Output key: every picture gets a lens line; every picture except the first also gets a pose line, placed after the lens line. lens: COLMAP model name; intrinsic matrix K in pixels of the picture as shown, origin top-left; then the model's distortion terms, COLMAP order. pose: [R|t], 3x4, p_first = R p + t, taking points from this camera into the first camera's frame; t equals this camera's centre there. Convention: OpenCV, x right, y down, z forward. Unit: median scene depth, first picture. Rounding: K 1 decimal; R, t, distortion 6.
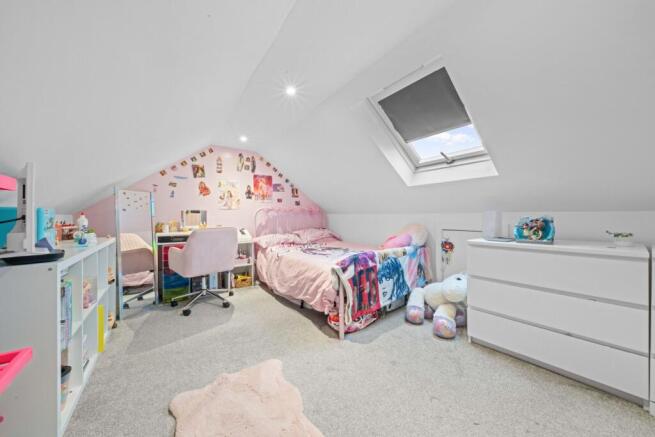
lens RADIAL K [[227.1, 0, 330.3], [0, 227.1, 216.4], [0, 0, 1]] dist [-0.000312, -0.000075]
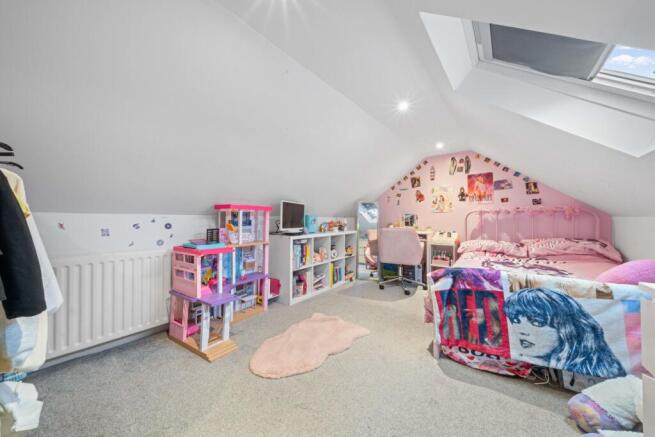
lens RADIAL K [[227.1, 0, 330.3], [0, 227.1, 216.4], [0, 0, 1]] dist [-0.000312, -0.000075]
pose [[0.306925, -0.005319, -0.951719, 0.445705], [-0.003890, 0.999969, -0.006844, -0.004013], [0.951726, 0.005803, 0.306895, 0.189076]]
